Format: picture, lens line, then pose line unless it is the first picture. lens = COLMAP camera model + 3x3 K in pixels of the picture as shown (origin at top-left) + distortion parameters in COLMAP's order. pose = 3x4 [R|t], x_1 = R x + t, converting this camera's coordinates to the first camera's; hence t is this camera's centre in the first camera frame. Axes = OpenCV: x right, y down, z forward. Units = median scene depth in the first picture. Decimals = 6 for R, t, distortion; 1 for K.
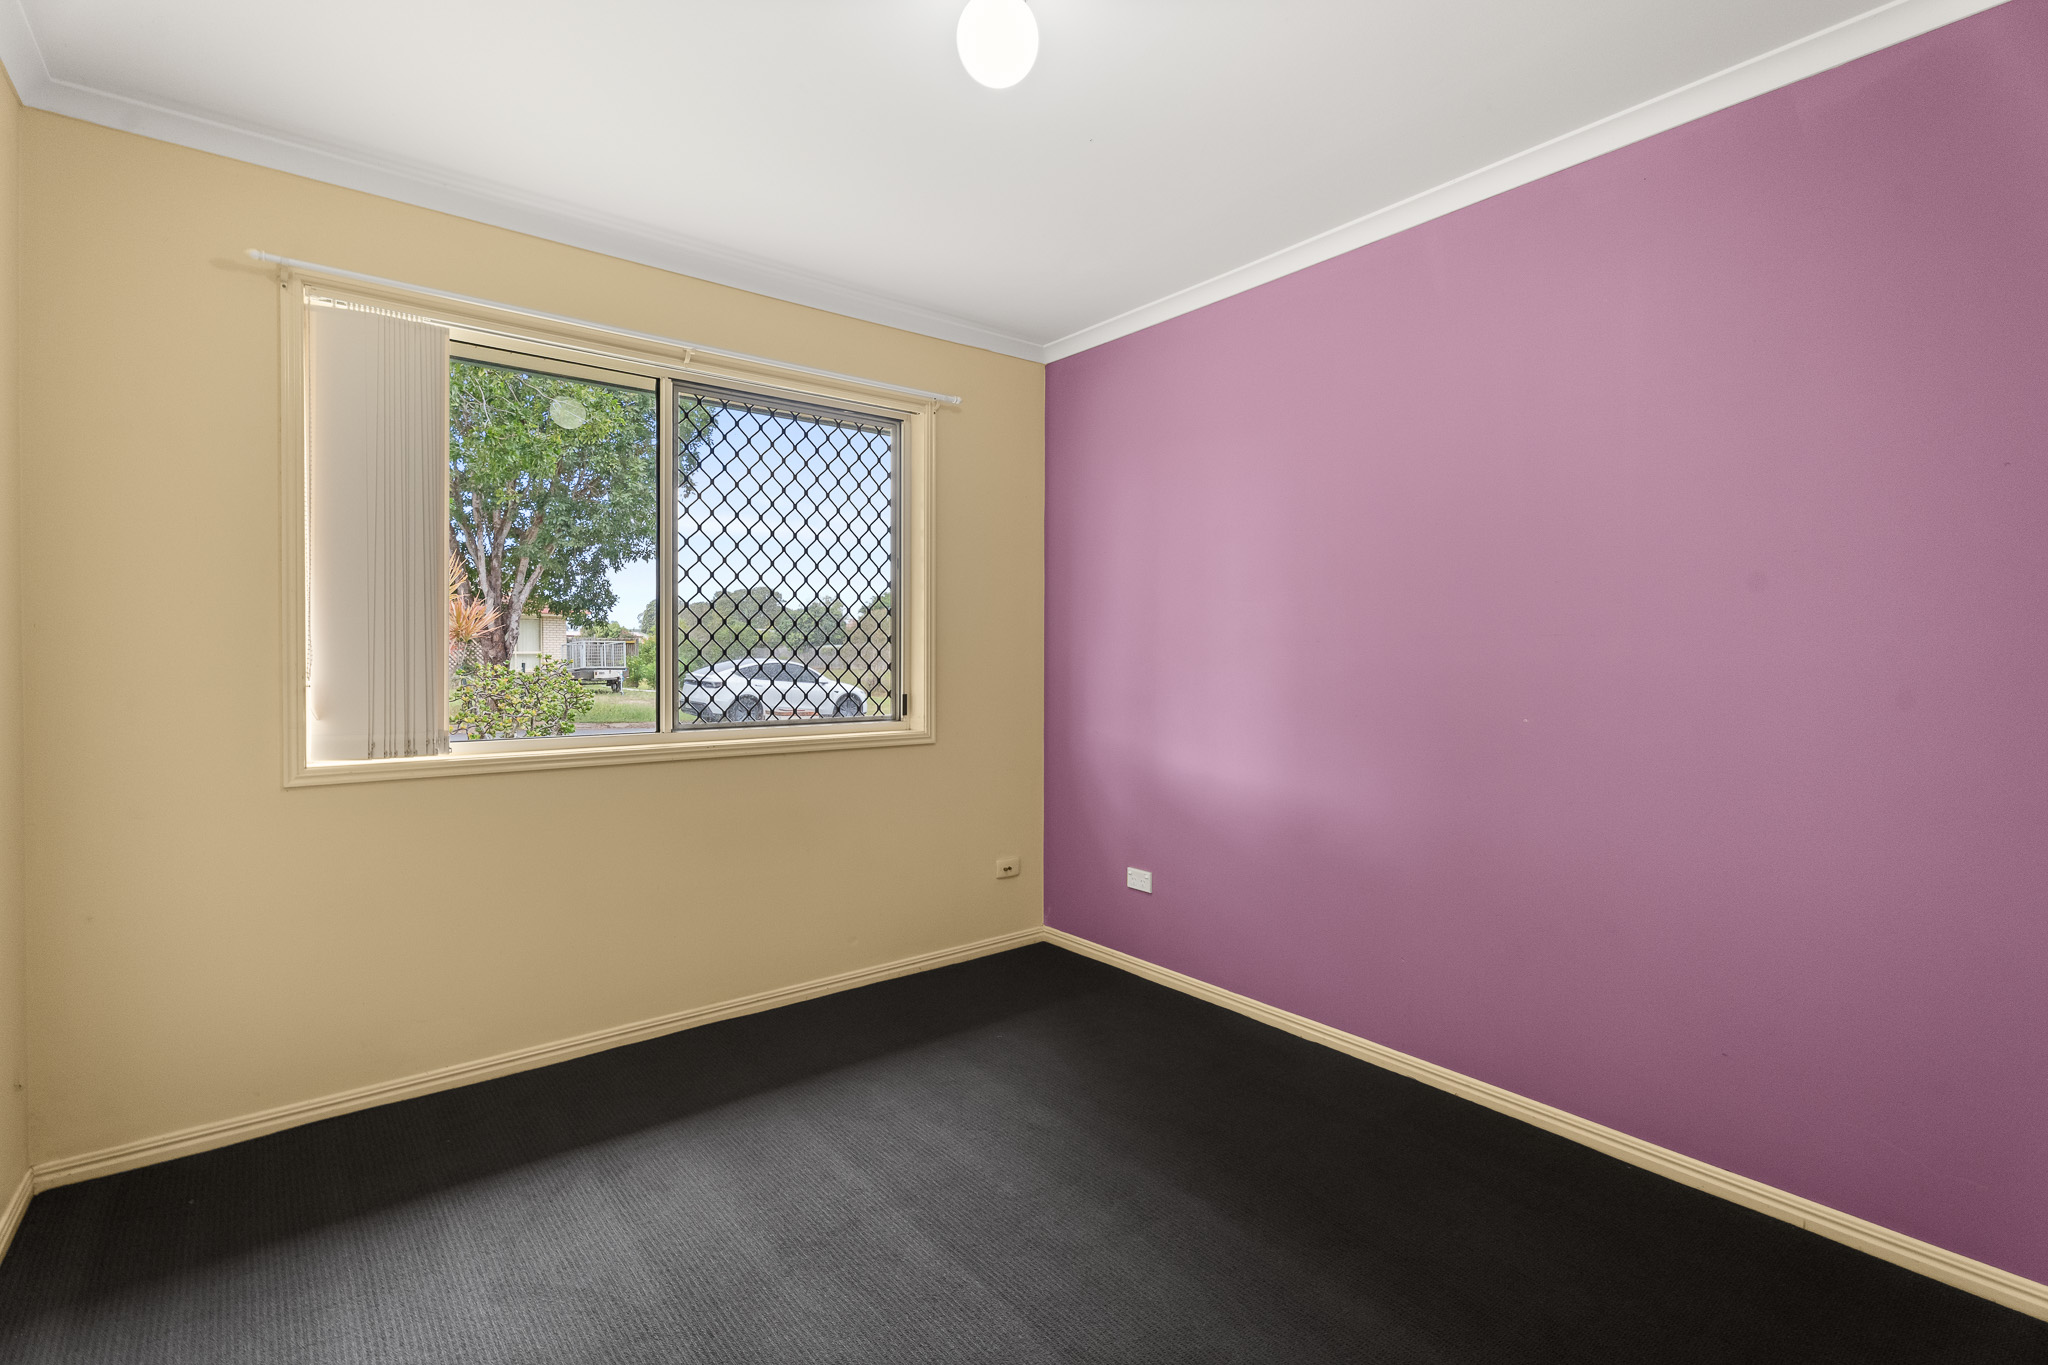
lens RADIAL K [[917.7, 0, 1015.9], [0, 917.7, 664.0], [0, 0, 1]] dist [0.003647, 0.000162]
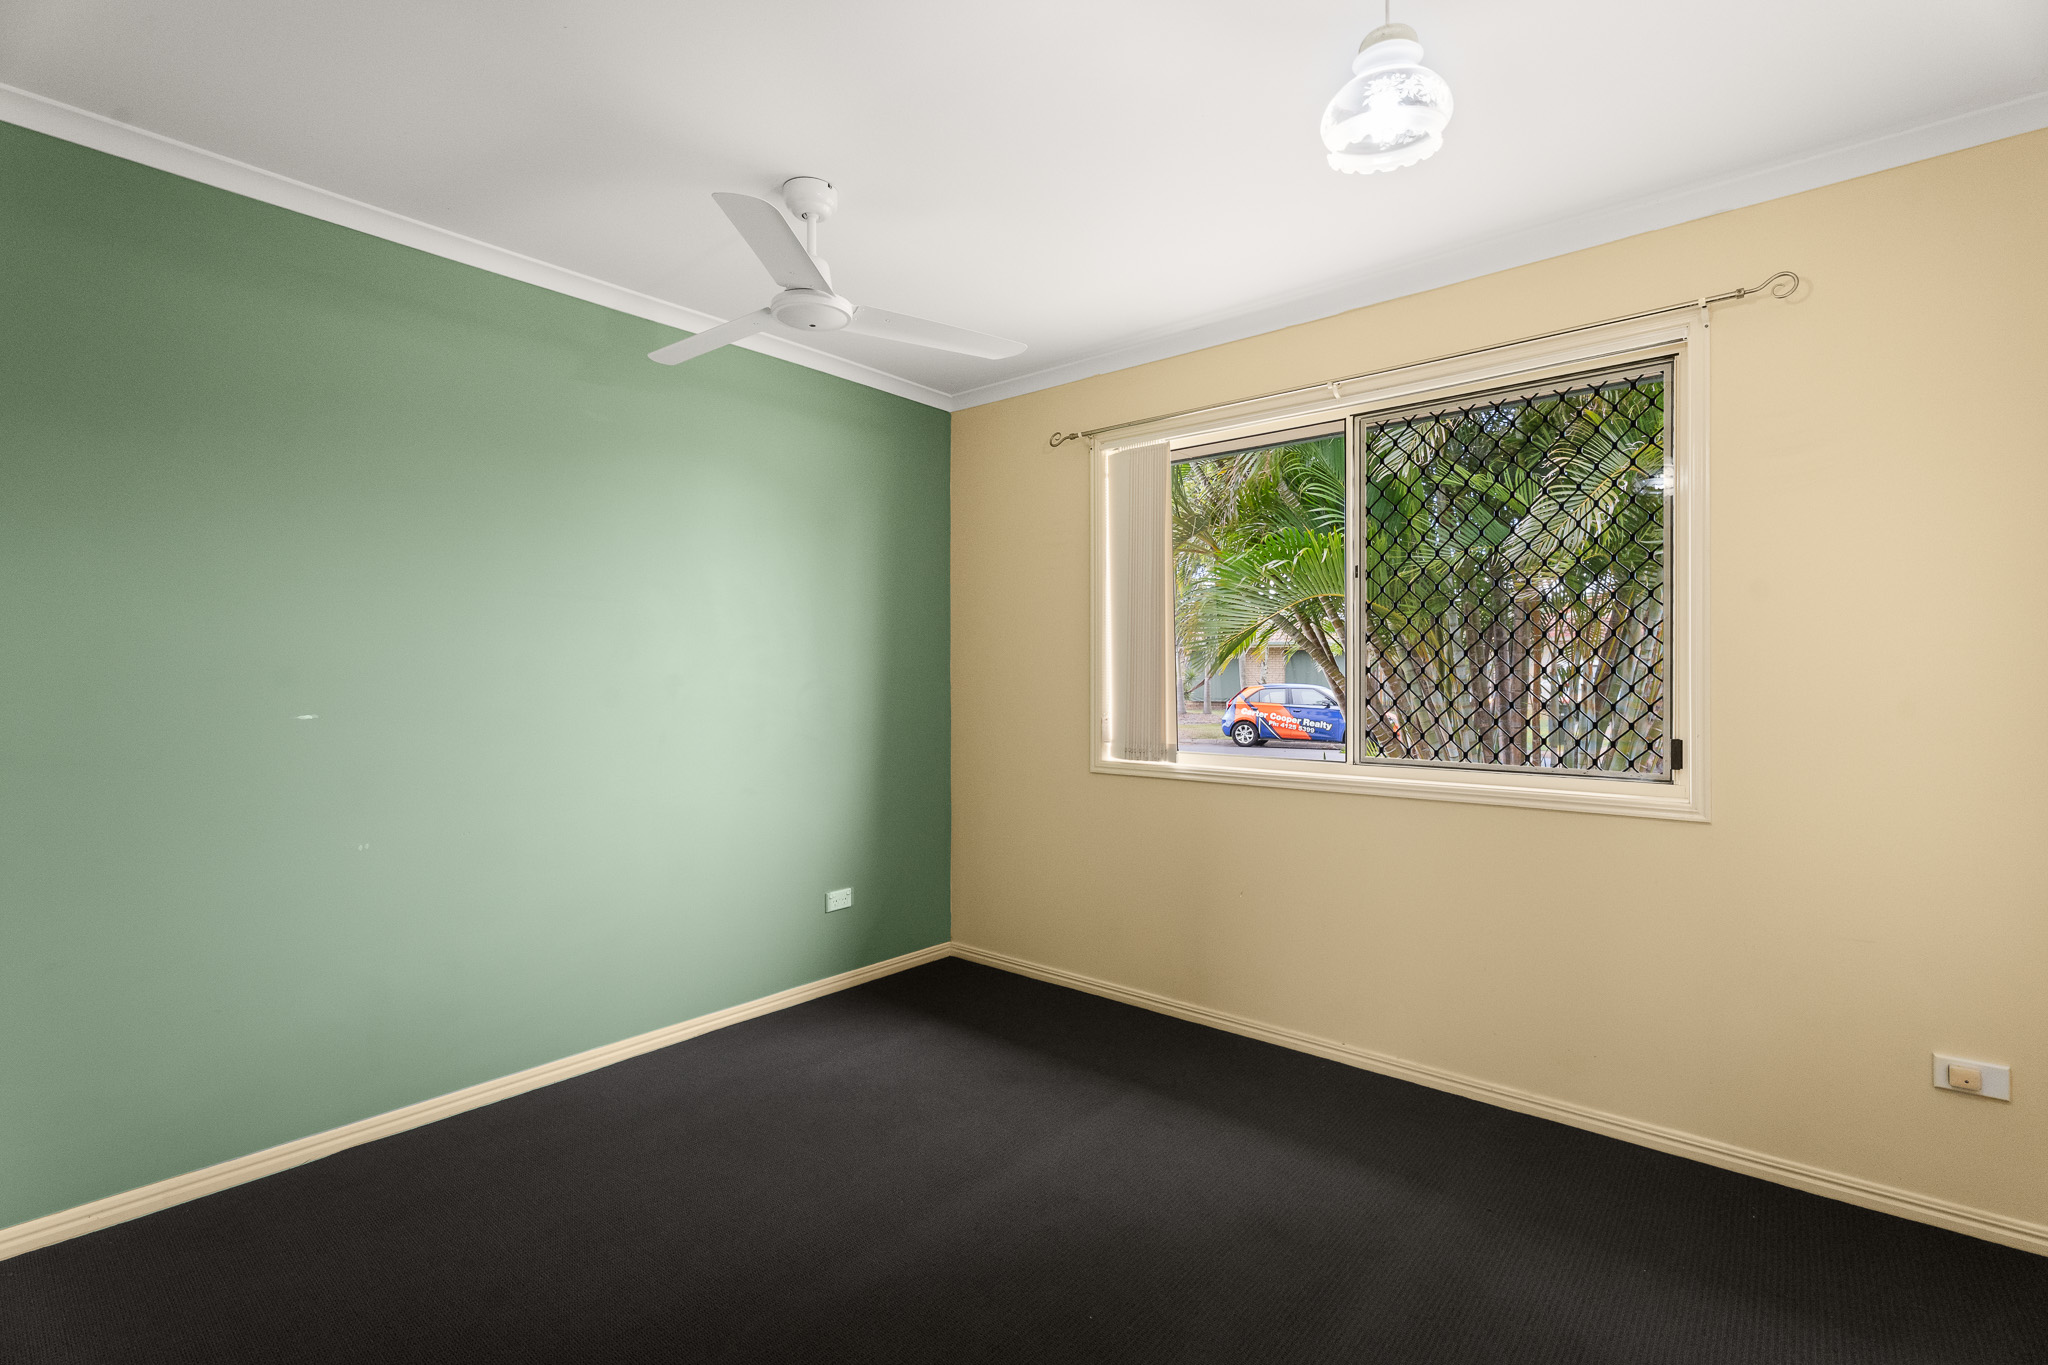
lens RADIAL K [[917.7, 0, 1017.3], [0, 917.7, 688.1], [0, 0, 1]] dist [0.003647, 0.000162]
pose [[0.214194, -0.000388, -0.976791, 0.633478], [-0.015814, 0.999867, -0.003865, 0.000124], [0.976663, 0.016275, 0.214160, 0.503179]]
